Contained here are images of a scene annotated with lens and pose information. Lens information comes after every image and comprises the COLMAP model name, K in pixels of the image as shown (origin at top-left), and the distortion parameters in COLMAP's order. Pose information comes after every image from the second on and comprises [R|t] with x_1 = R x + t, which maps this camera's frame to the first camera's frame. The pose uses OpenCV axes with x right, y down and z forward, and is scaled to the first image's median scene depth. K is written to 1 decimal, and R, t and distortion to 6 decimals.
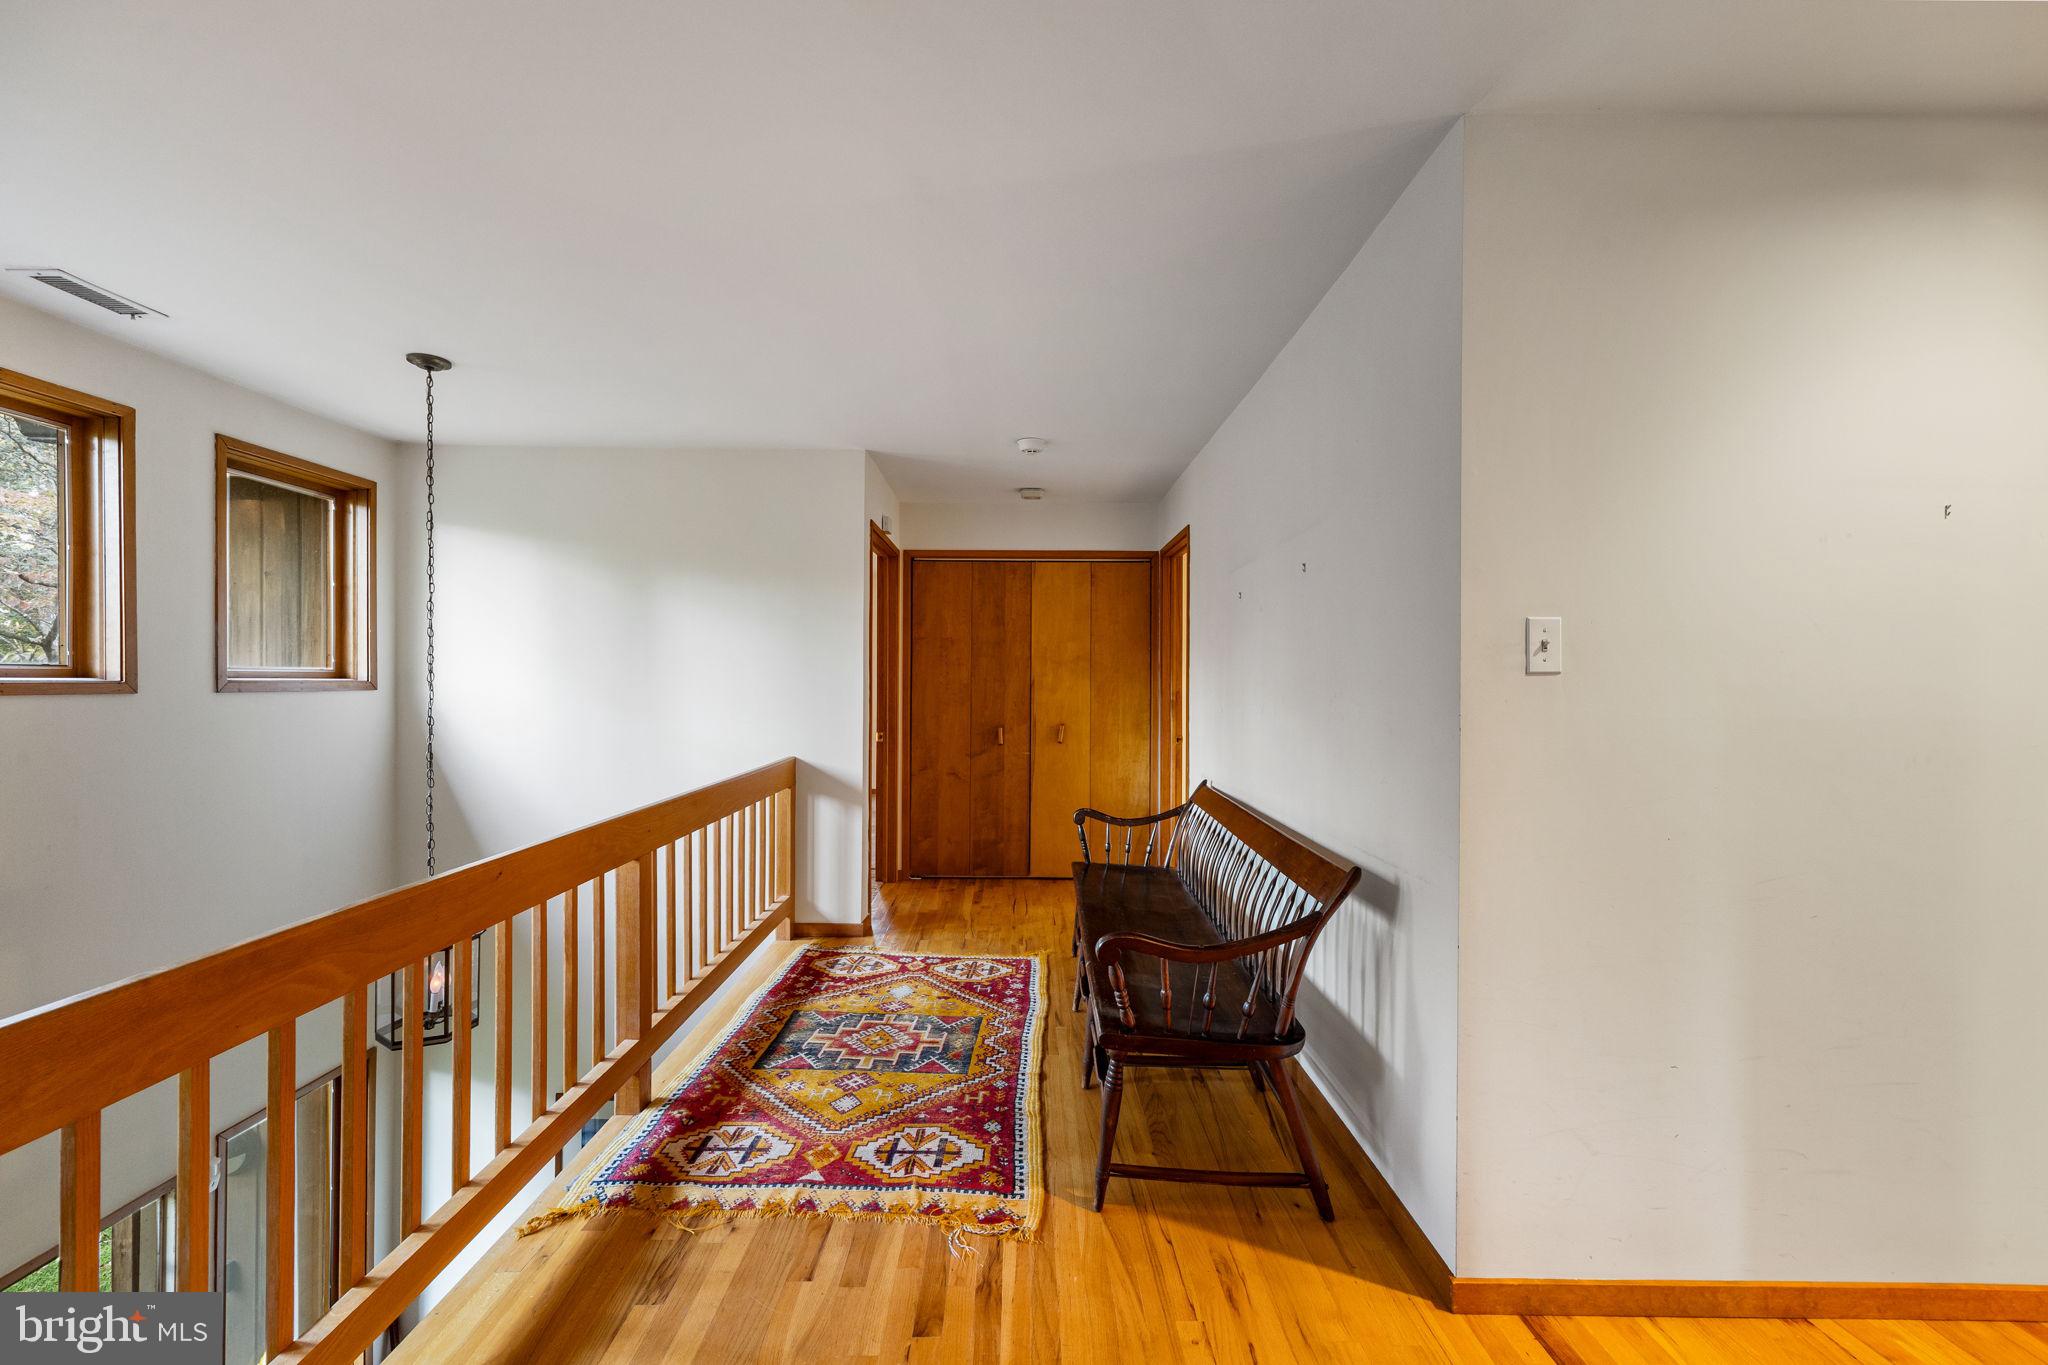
lens RADIAL K [[851.6, 0, 1028.1], [0, 851.6, 674.0], [0, 0, 1]] dist [-0.001467, -0.000192]
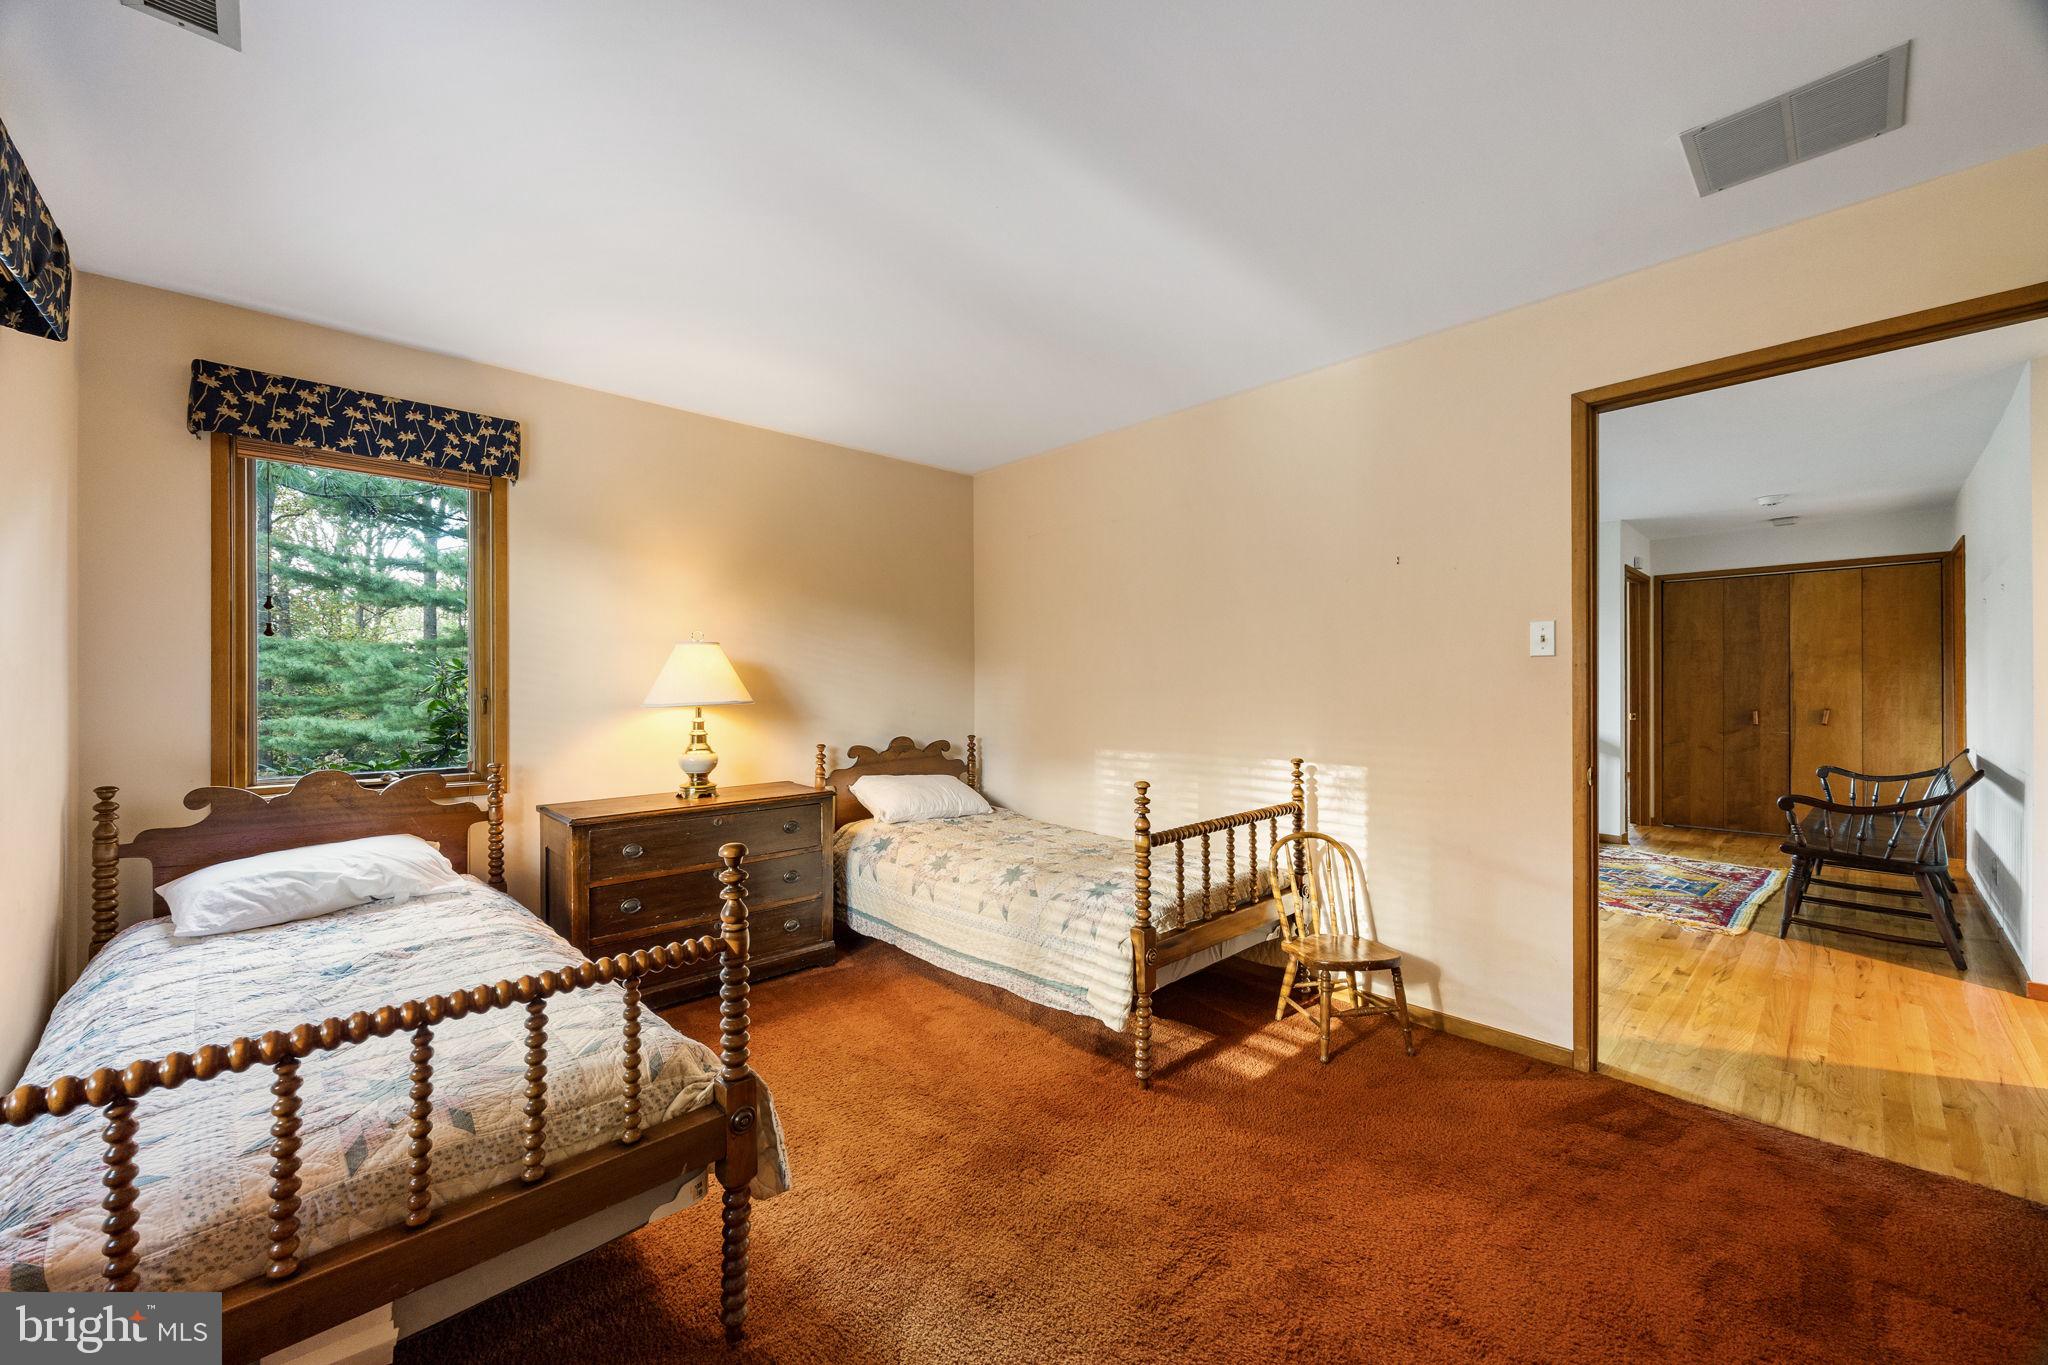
lens RADIAL K [[772.0, 0, 1024.8], [0, 772.0, 686.8], [0, 0, 1]] dist [-0.000940, -0.000091]
pose [[0.673432, -0.005154, -0.739231, 0.081238], [0.013427, 0.999896, 0.005261, 0.007618], [0.739127, -0.013469, 0.673431, -0.536765]]
